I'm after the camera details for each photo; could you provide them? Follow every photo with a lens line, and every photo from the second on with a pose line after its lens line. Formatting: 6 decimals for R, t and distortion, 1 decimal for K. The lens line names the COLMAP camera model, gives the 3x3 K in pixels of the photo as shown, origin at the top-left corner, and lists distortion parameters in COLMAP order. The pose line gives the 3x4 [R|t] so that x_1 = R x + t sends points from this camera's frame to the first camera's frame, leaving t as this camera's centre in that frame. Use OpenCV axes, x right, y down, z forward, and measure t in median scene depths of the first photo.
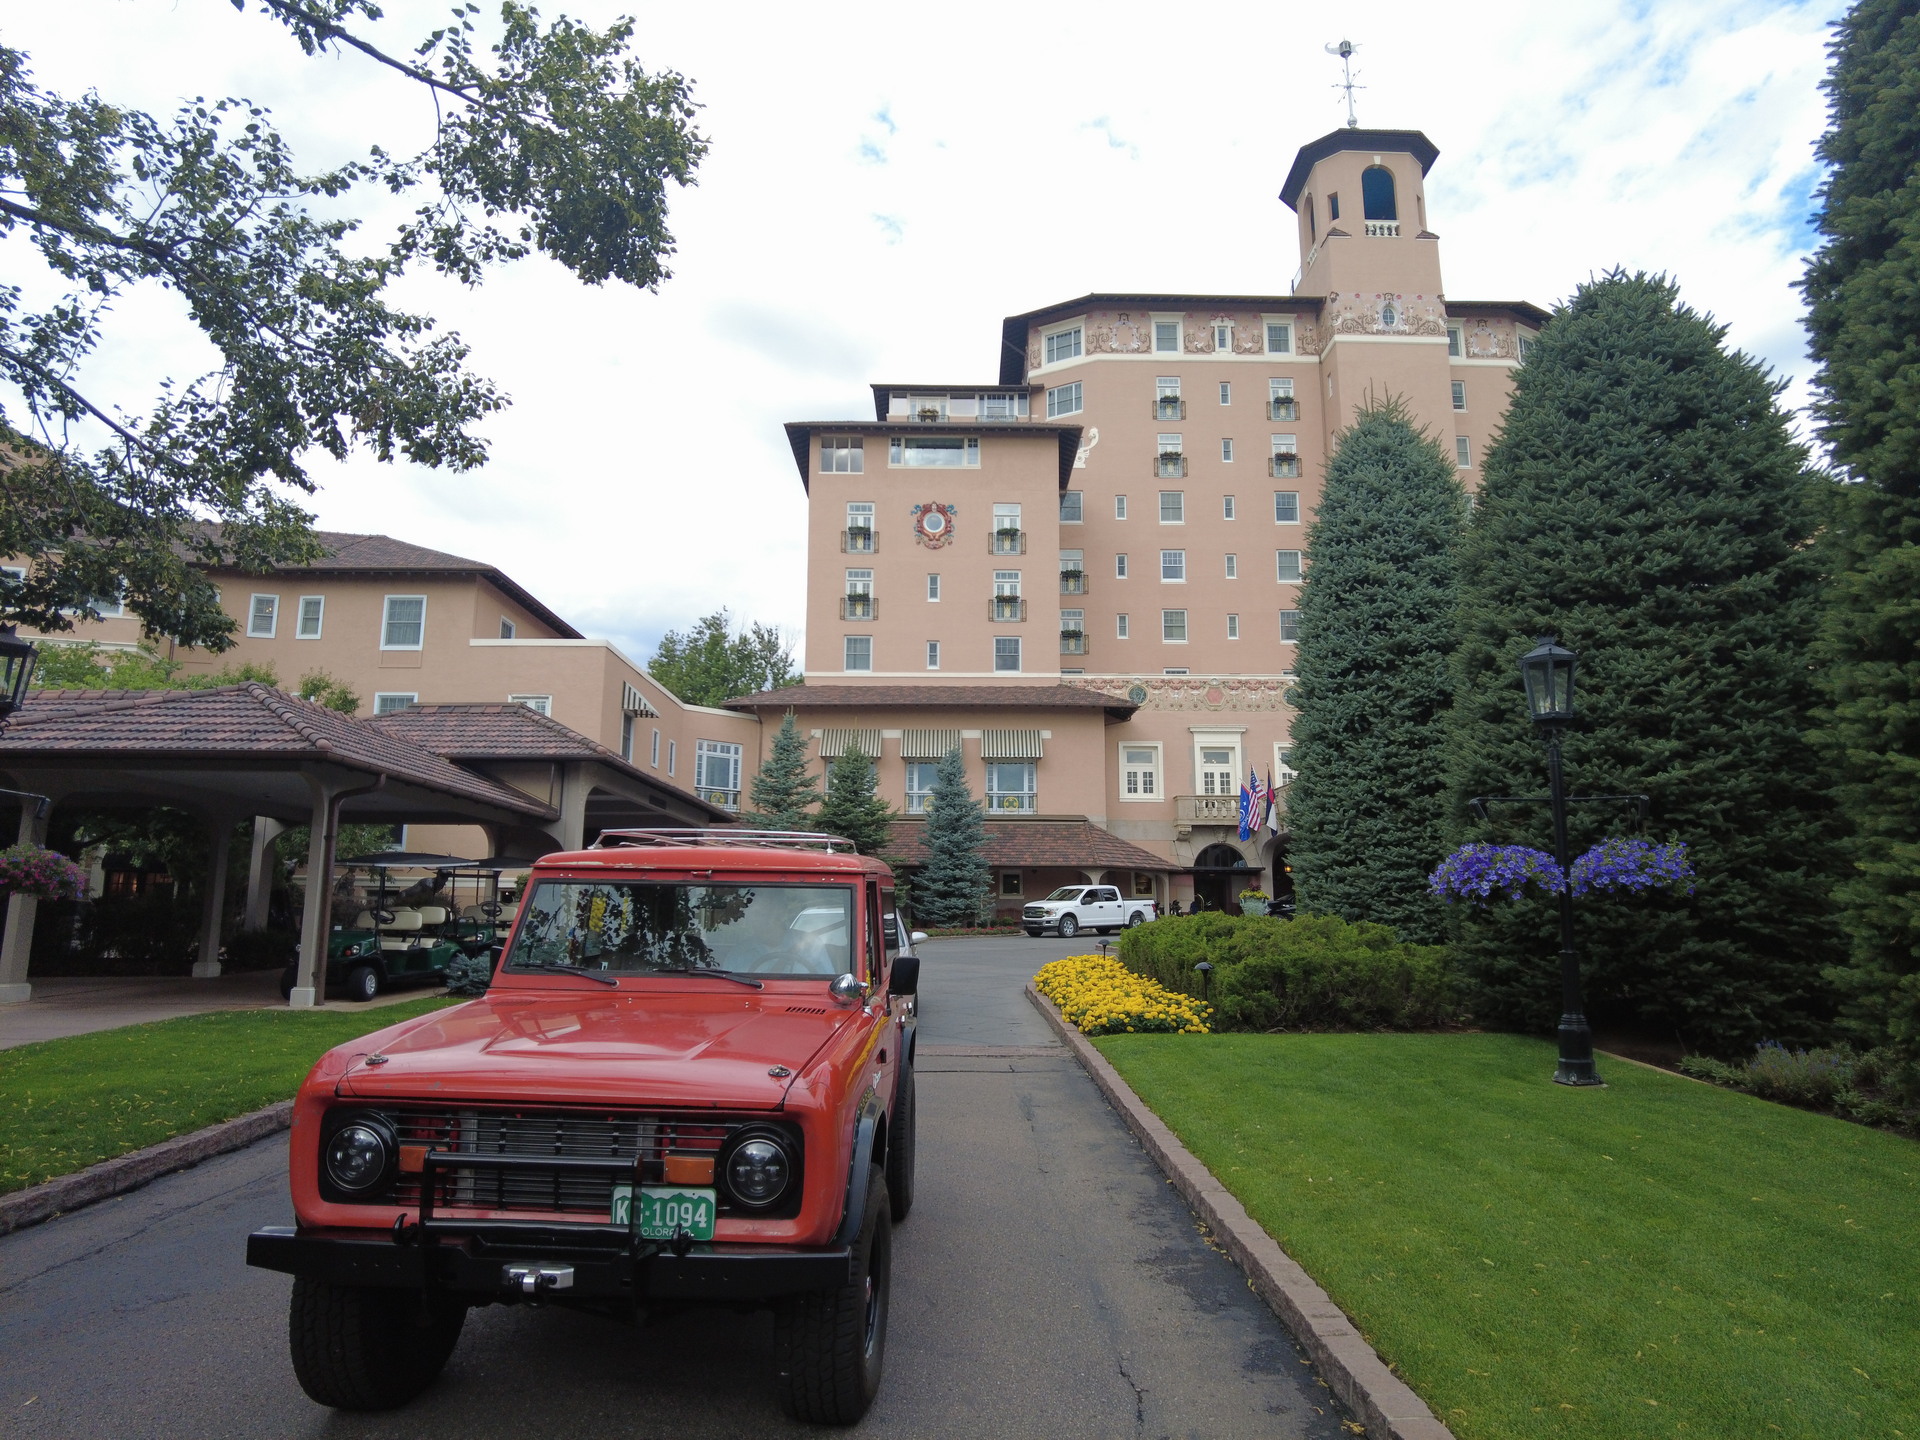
lens RADIAL K [[1160.3, 0, 971.5], [0, 1160.3, 724.9], [0, 0, 1]] dist [-0.030862, -0.005089]
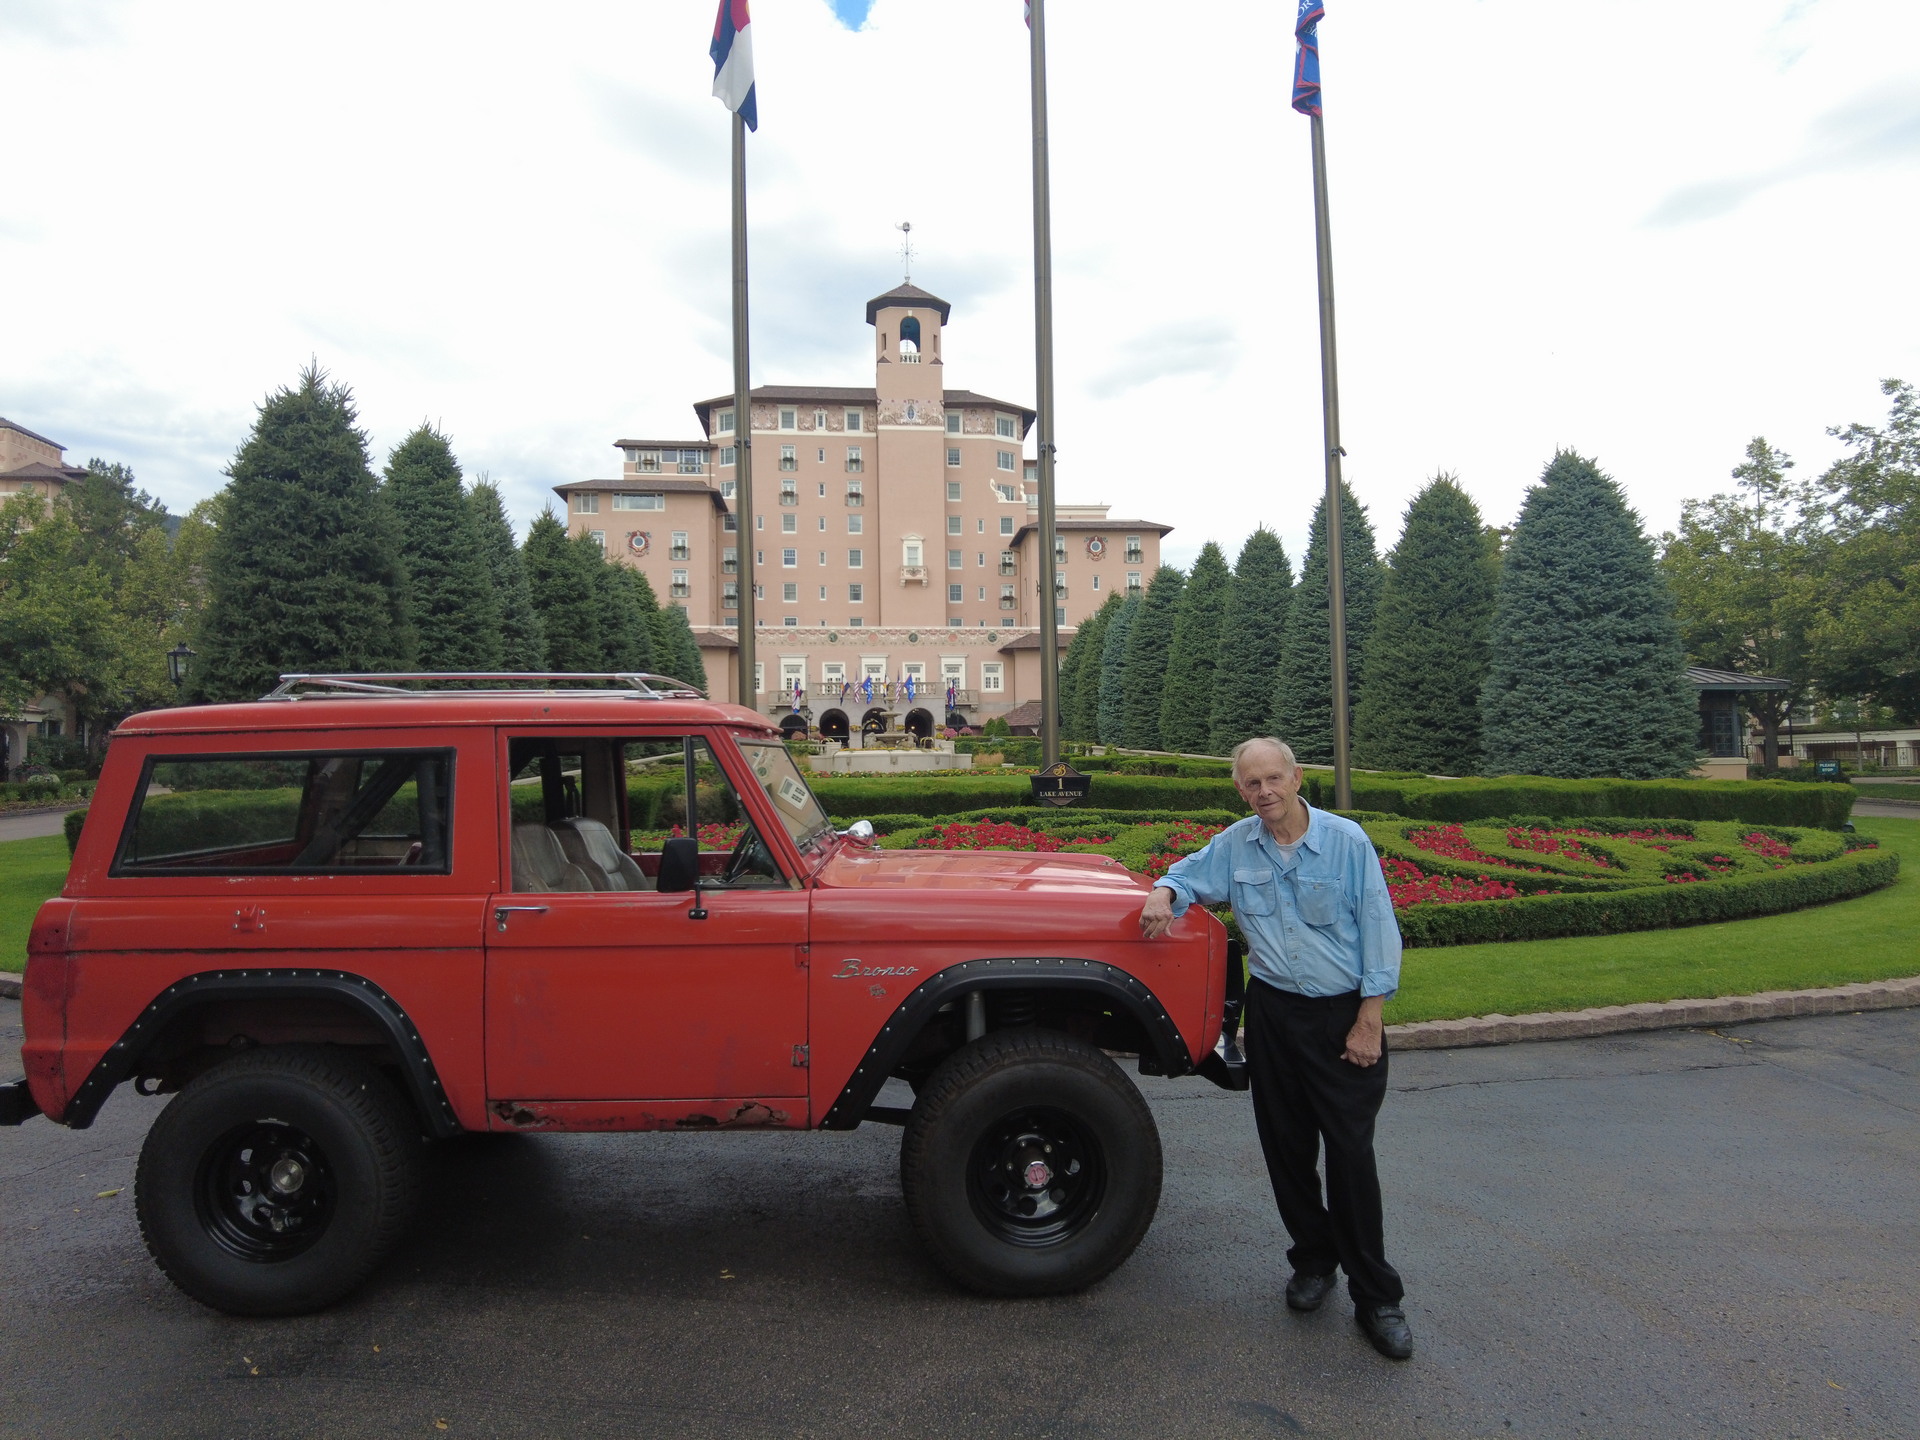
lens RADIAL K [[1160.3, 0, 964.5], [0, 1160.3, 737.1], [0, 0, 1]] dist [-0.030862, -0.005089]
pose [[0.995439, -0.013039, 0.094504, 0.870240], [0.000253, 0.990972, 0.134070, -0.330505], [-0.095399, -0.133435, 0.986455, -2.590134]]
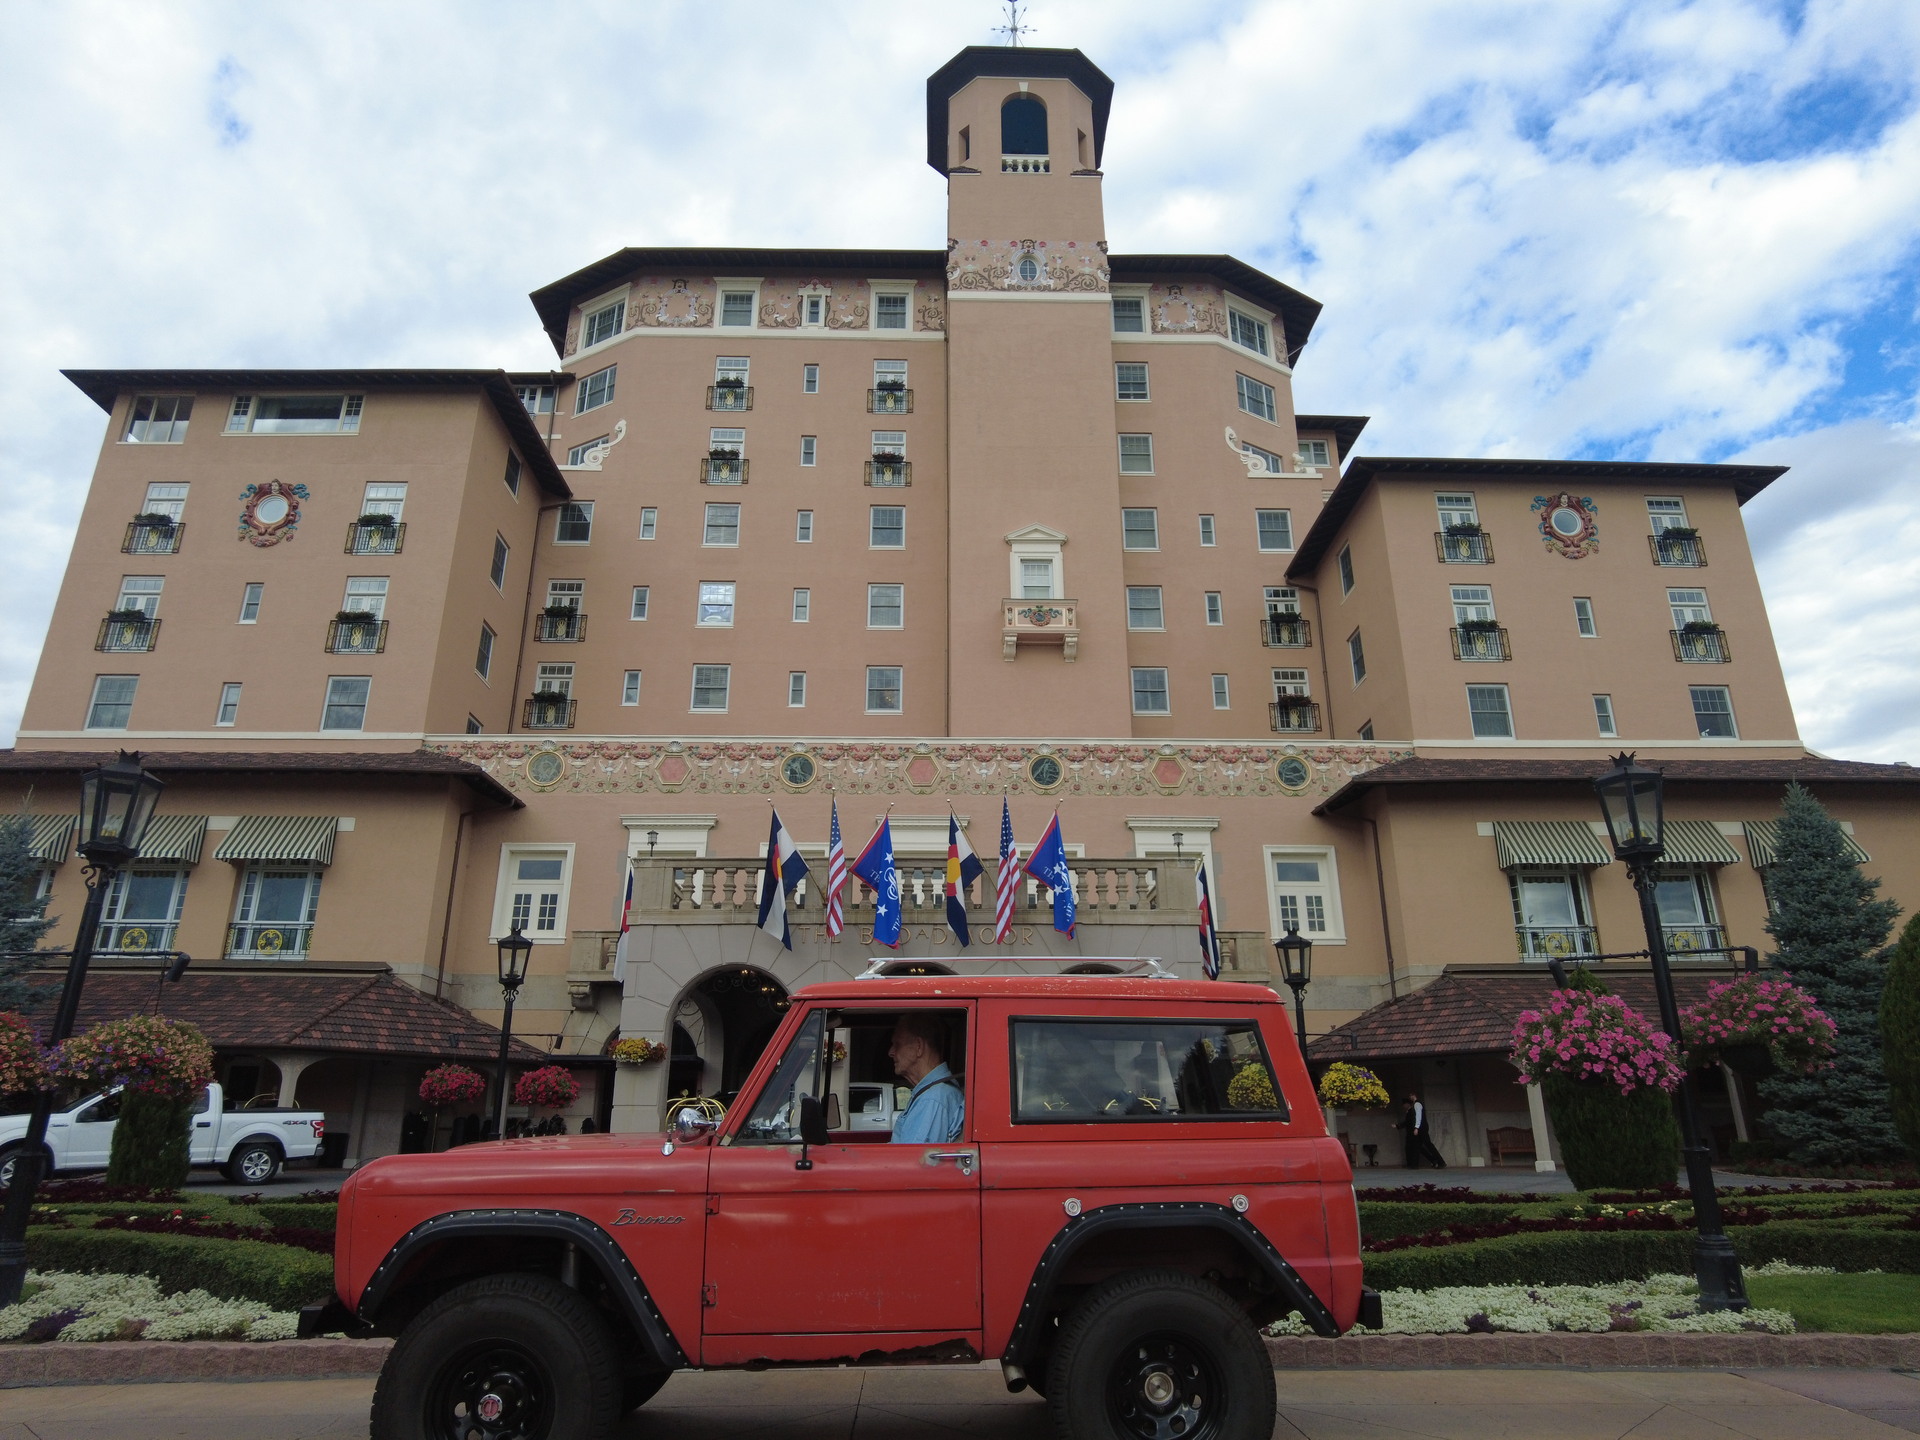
lens RADIAL K [[1160.3, 0, 964.5], [0, 1160.3, 730.7], [0, 0, 1]] dist [-0.030862, -0.005089]
pose [[0.999873, -0.000394, 0.015905, 0.998955], [0.003091, 0.985457, -0.169895, 0.166587], [-0.015607, 0.169923, 0.985334, 1.086446]]
